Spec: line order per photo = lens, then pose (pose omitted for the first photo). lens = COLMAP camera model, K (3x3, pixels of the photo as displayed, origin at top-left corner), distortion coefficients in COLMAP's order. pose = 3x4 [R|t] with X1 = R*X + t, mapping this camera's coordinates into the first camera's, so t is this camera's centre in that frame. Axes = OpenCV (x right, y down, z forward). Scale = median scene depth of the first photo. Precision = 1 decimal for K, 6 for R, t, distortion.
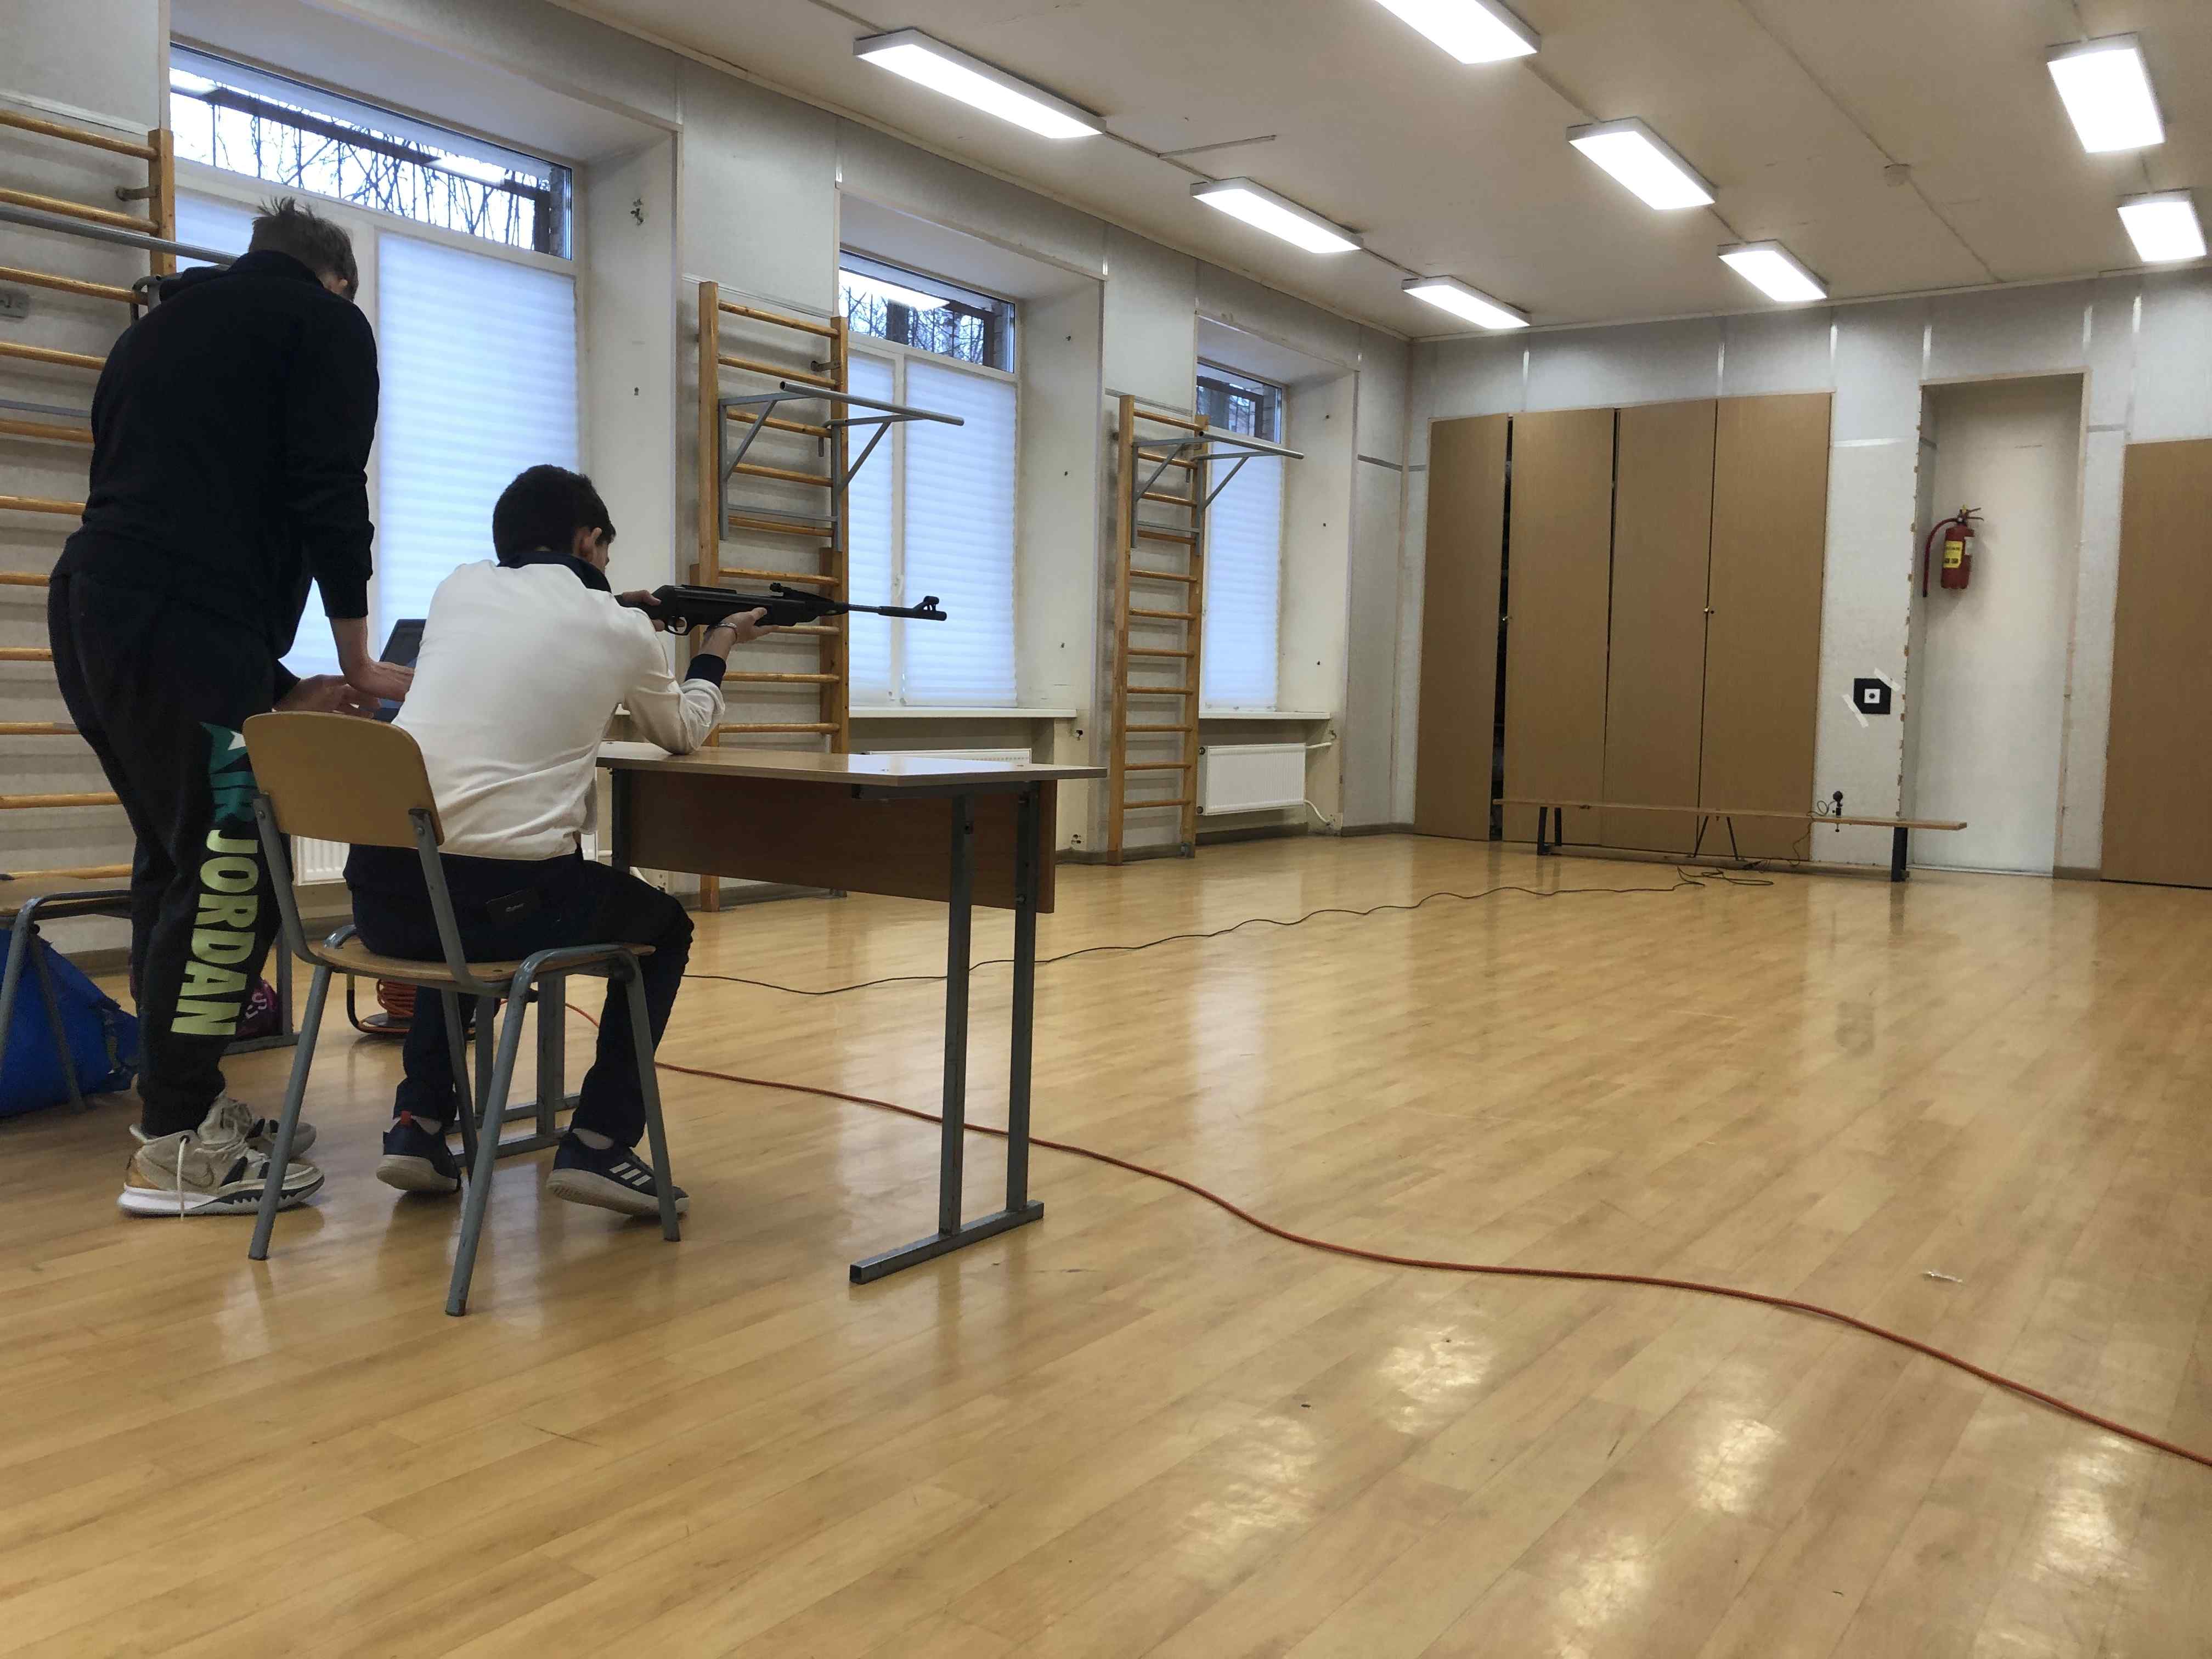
lens RADIAL K [[1791.3, 0, 1106.0], [0, 1791.3, 829.5], [0, 0, 1]] dist [0.098394, -0.148476]
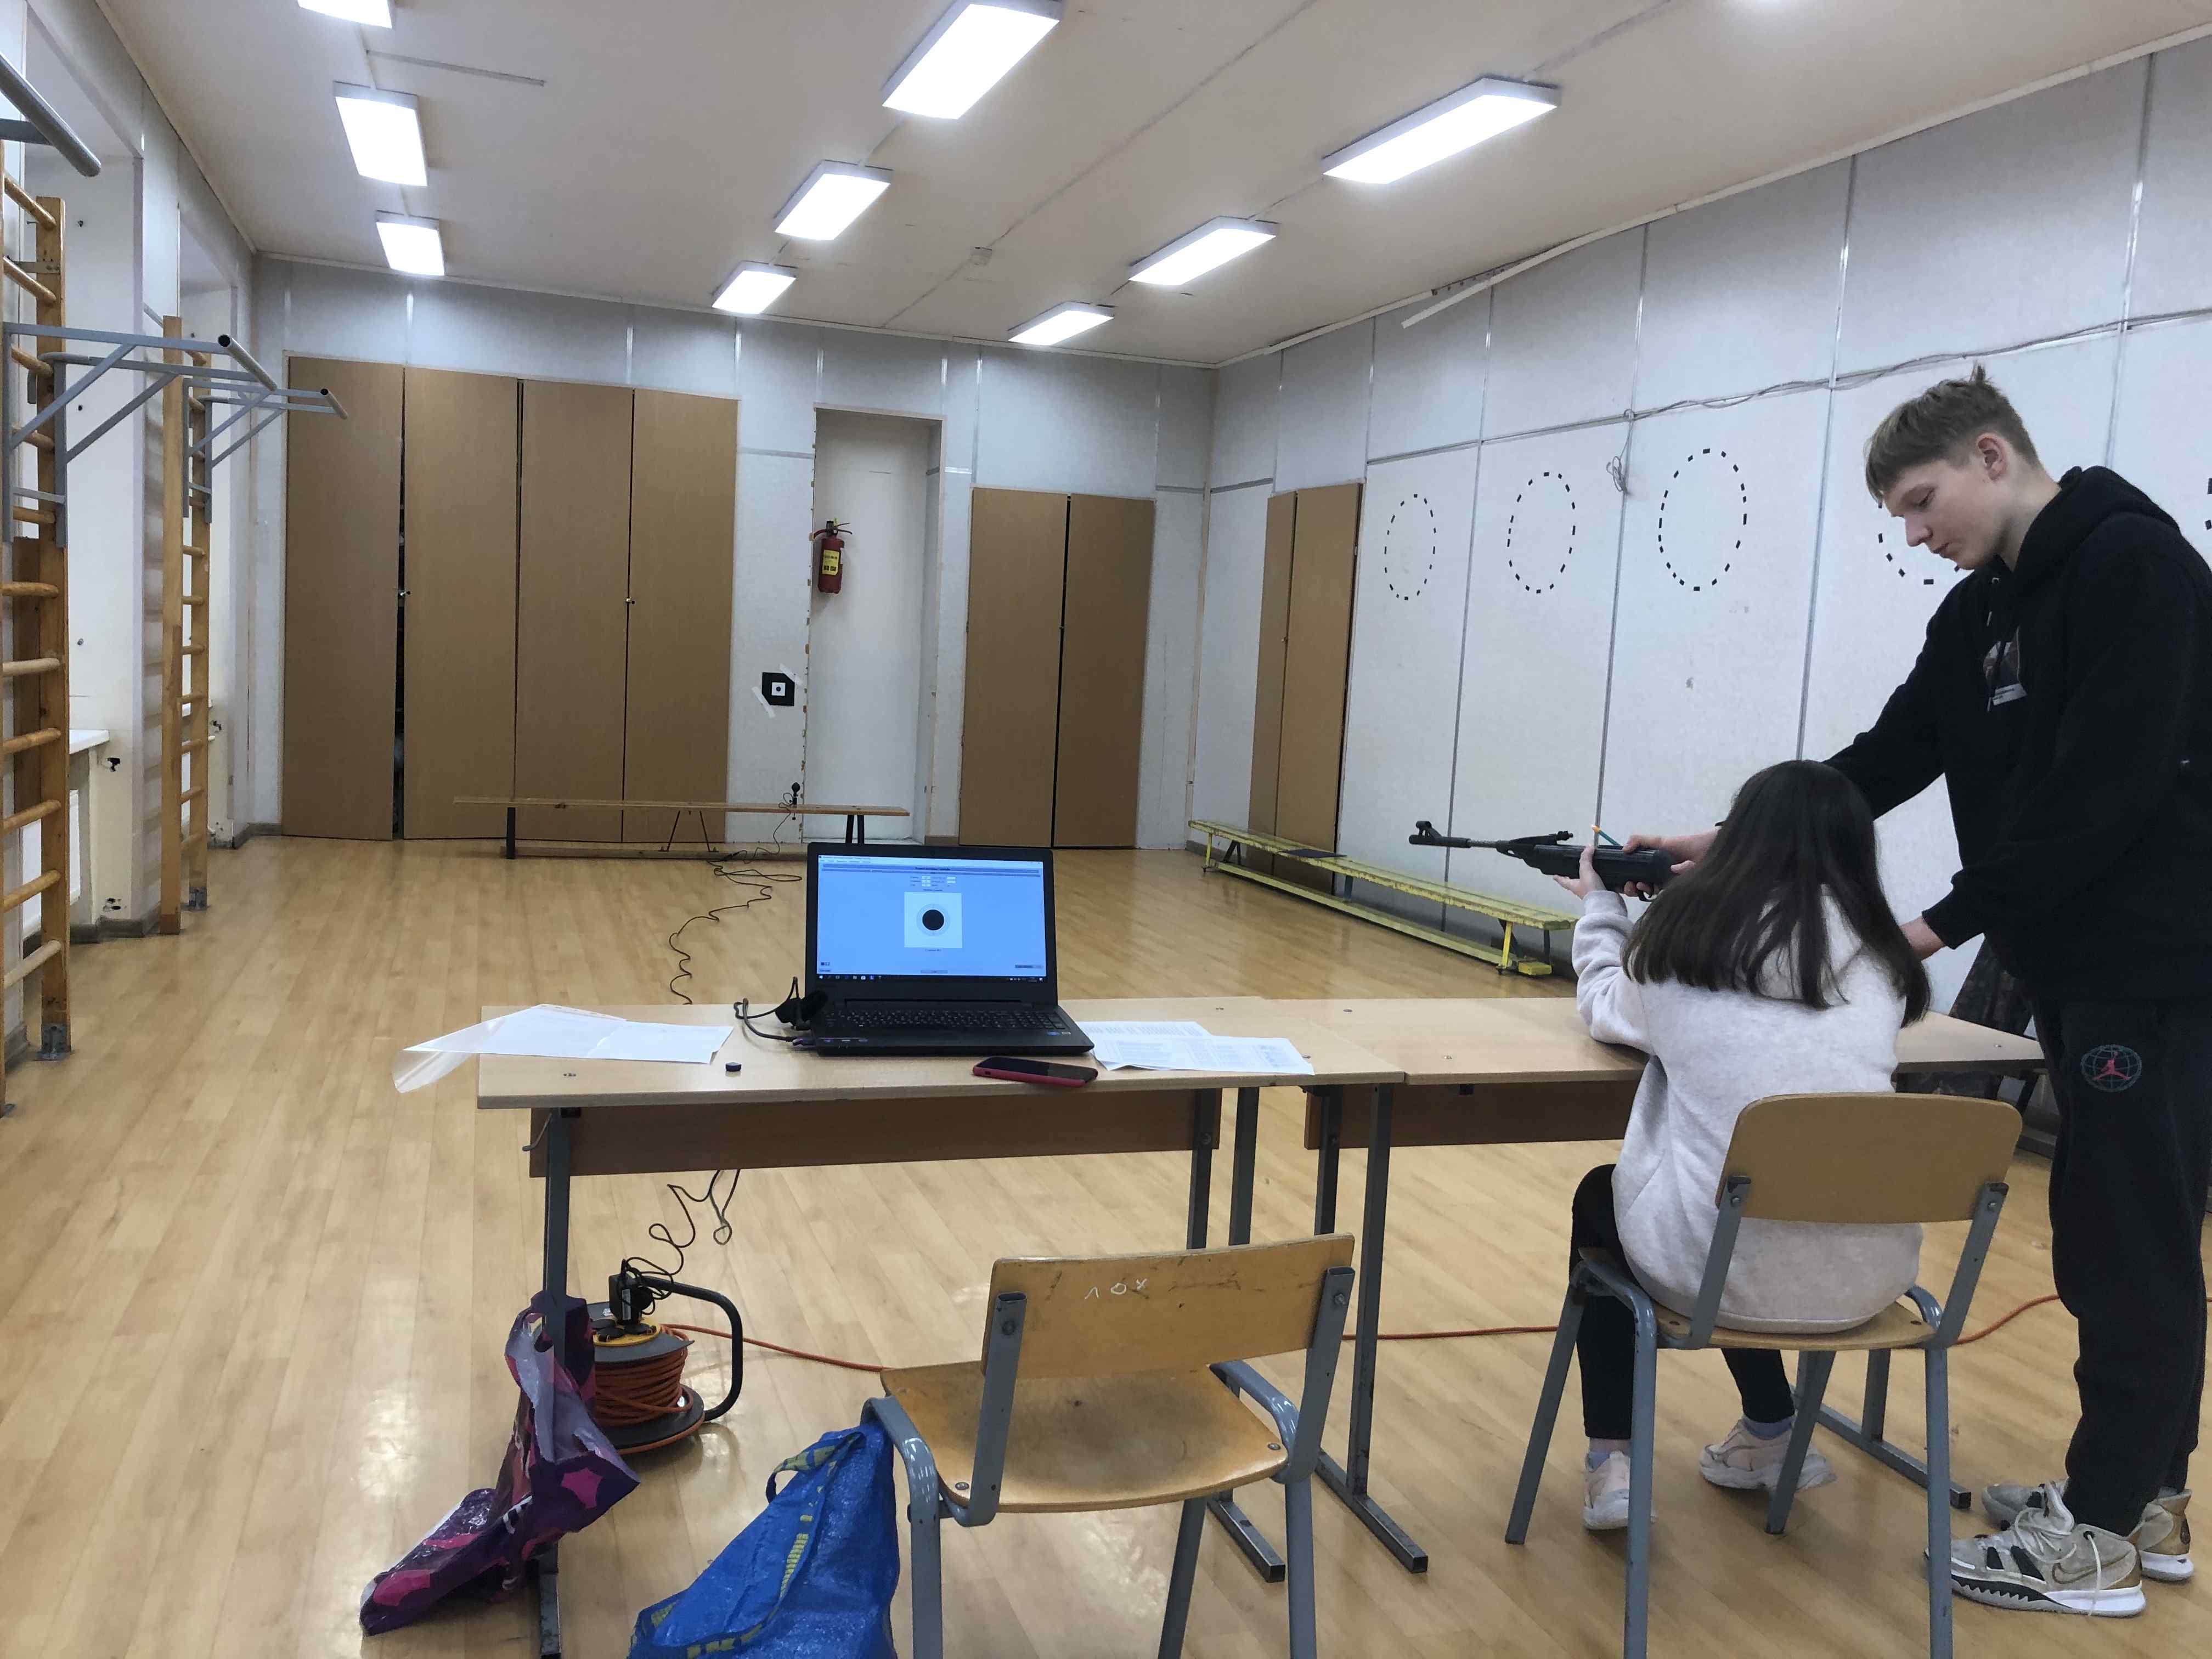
lens RADIAL K [[1800.3, 0, 1105.8], [0, 1800.3, 816.7], [0, 0, 1]] dist [0.012923, 0.004221]
pose [[0.596182, -0.065345, 0.800186, -0.370466], [0.021483, 0.997624, 0.065462, -0.071637], [-0.802562, -0.021836, 0.596169, 0.222568]]
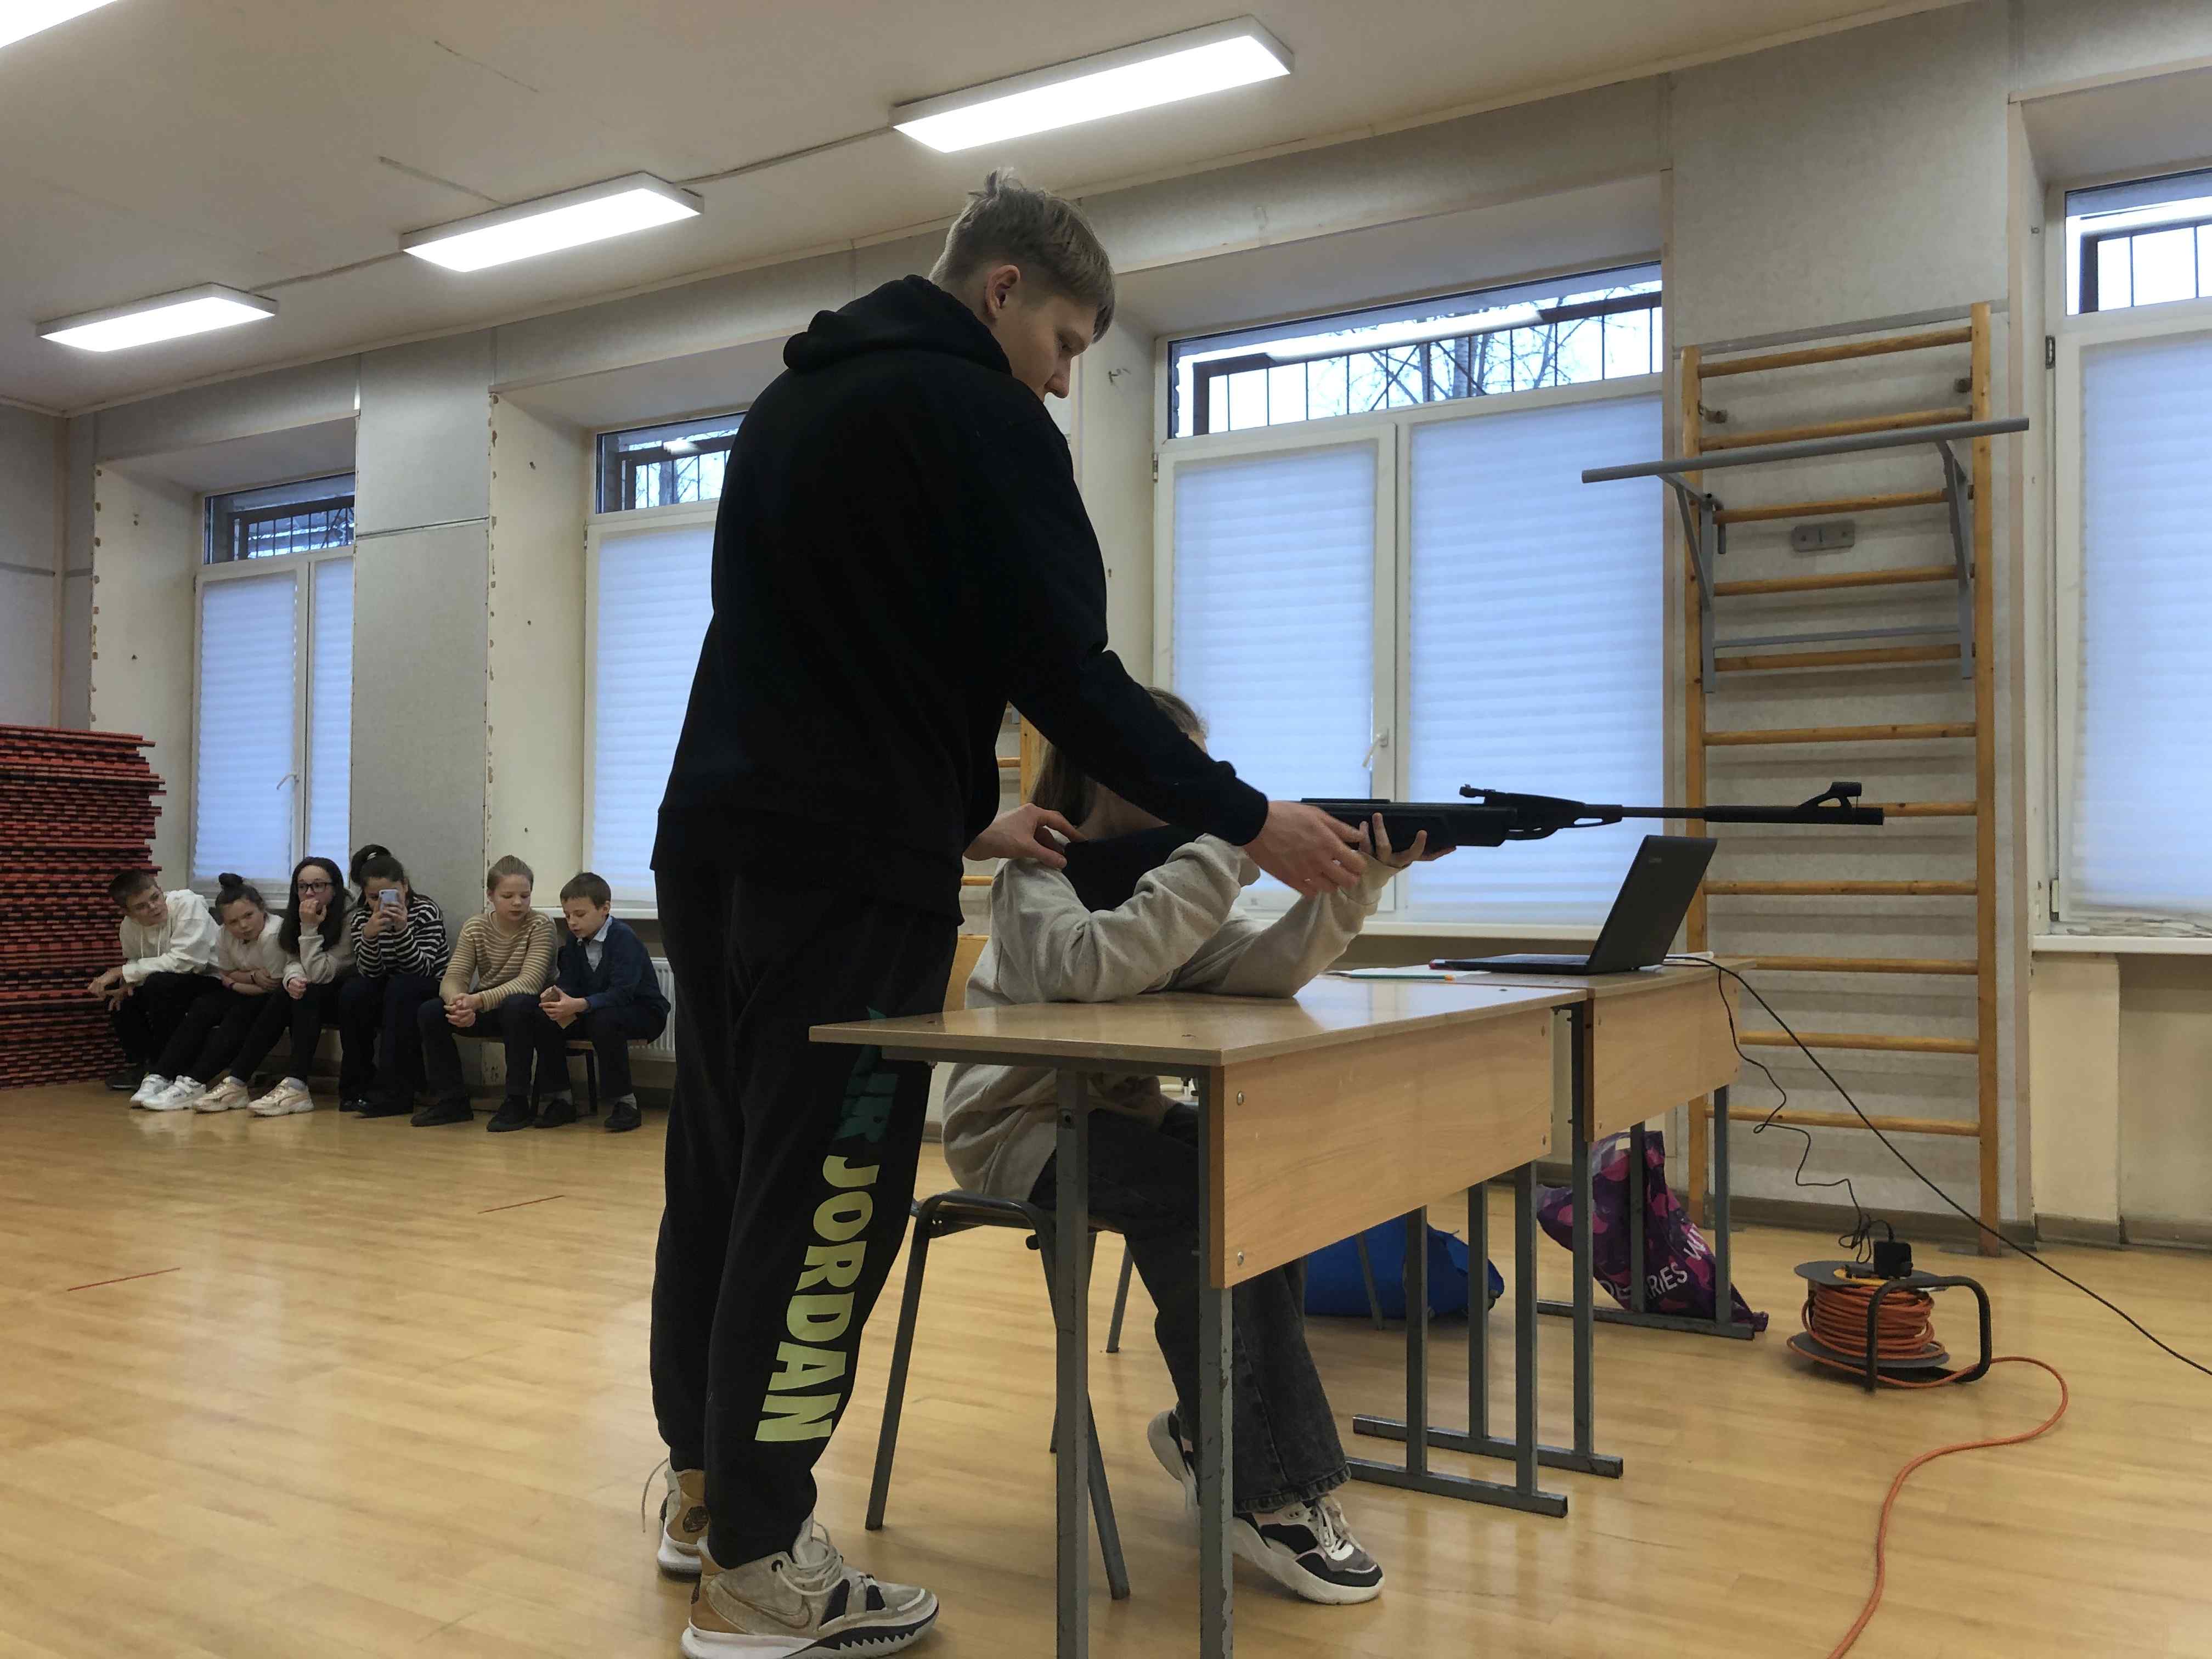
lens RADIAL K [[1809.5, 0, 1086.6], [0, 1809.5, 833.7], [0, 0, 1]] dist [-0.016441, 0.042870]
pose [[0.068297, -0.057123, -0.996028, 0.179536], [-0.077197, 0.995064, -0.062361, -0.018516], [0.994674, 0.081150, 0.063550, 0.288471]]
